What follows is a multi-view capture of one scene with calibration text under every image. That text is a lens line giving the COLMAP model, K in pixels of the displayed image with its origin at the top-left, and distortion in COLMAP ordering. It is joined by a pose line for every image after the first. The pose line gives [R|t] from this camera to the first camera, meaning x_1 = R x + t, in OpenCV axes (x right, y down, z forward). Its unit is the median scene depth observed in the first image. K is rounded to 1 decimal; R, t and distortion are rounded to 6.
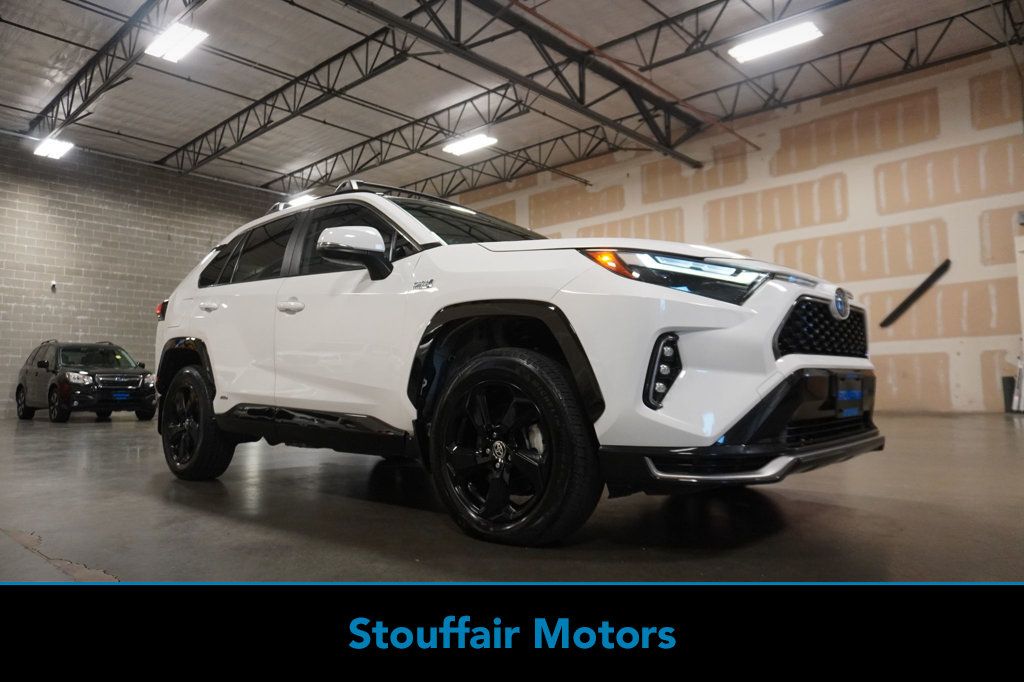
lens RADIAL K [[701.9, 0, 508.4], [0, 701.9, 340.3], [0, 0, 1]] dist [0.003243, -0.001454]
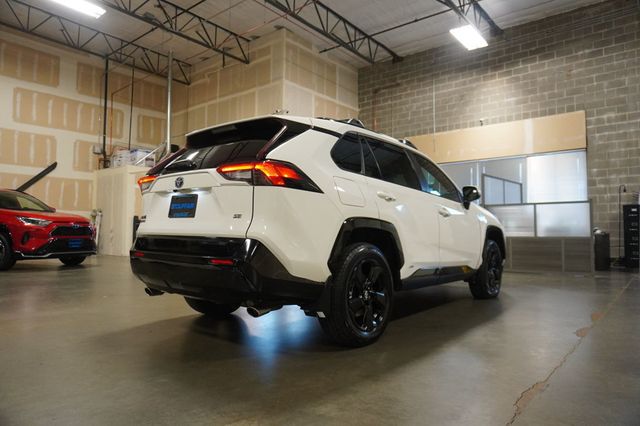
lens RADIAL K [[438.7, 0, 317.7], [0, 438.7, 212.5], [0, 0, 1]] dist [0.003243, -0.001454]
pose [[-0.026453, 0.060195, 0.997836, -0.412413], [-0.087751, 0.994192, -0.062302, 0.012539], [-0.995791, -0.089209, -0.021017, 0.395590]]
